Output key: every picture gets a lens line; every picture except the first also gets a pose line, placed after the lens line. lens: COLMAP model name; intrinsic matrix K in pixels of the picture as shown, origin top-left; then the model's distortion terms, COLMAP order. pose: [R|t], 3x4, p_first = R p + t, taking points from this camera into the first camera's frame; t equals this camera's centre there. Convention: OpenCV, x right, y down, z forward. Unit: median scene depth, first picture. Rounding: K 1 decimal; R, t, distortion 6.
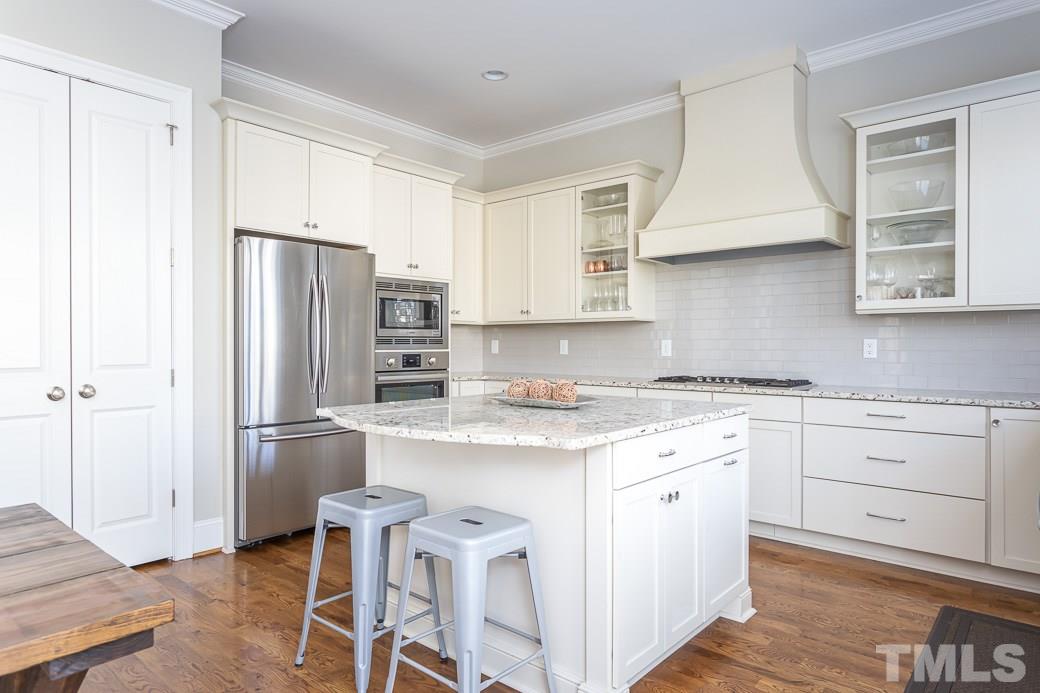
lens RADIAL K [[627.4, 0, 518.9], [0, 627.4, 347.8], [0, 0, 1]] dist [-0.007364, -0.000860]
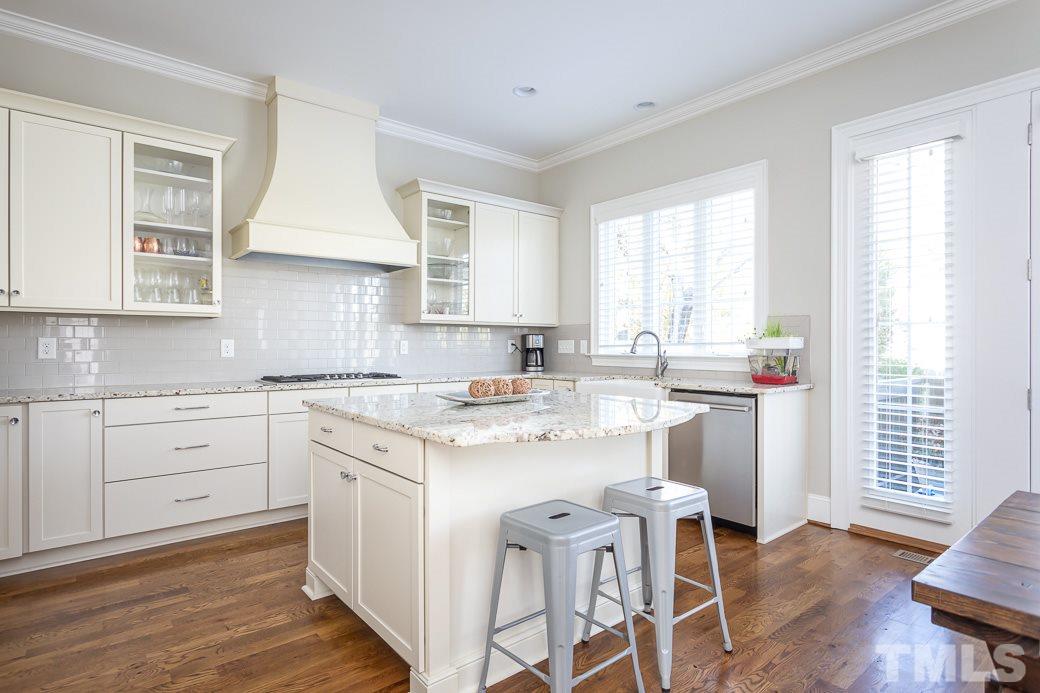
lens RADIAL K [[546.5, 0, 521.9], [0, 546.5, 339.3], [0, 0, 1]] dist [0.004256, 0.000993]
pose [[0.171353, 0.009281, 0.985166, -0.494522], [0.003869, 0.999942, -0.010093, -0.002950], [-0.985202, 0.005541, 0.171307, 0.445078]]
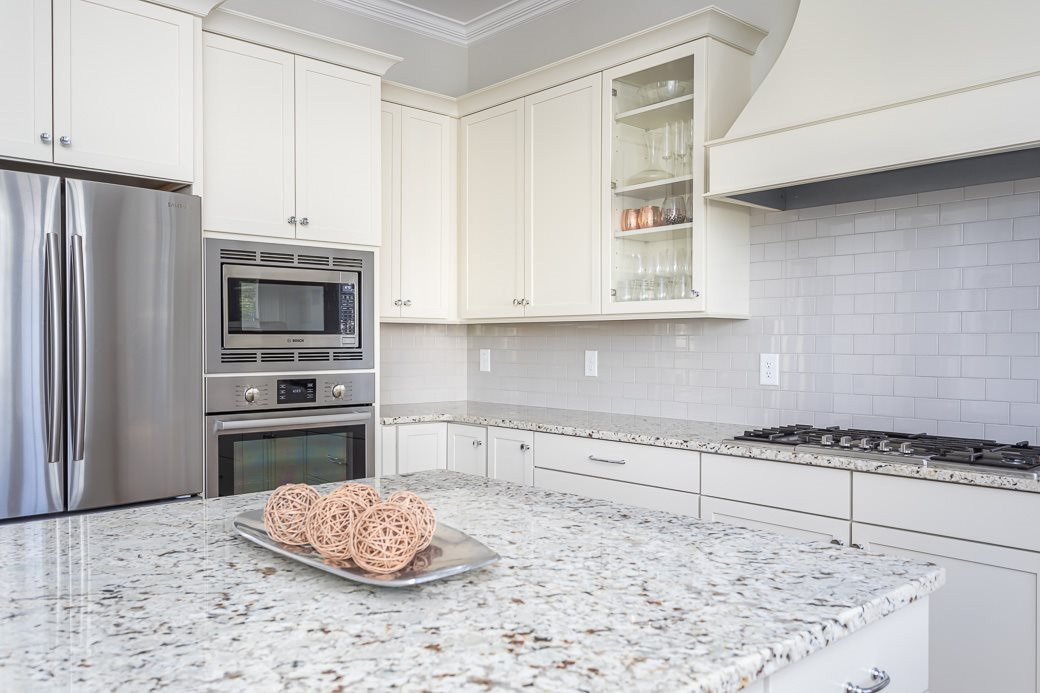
lens RADIAL K [[816.5, 0, 521.5], [0, 816.5, 354.8], [0, 0, 1]] dist [0.017690, 0.003138]
pose [[0.992986, 0.002295, -0.118213, 0.111284], [-0.000961, 0.999935, 0.011341, -0.019709], [0.118231, -0.011147, 0.992924, 0.296193]]
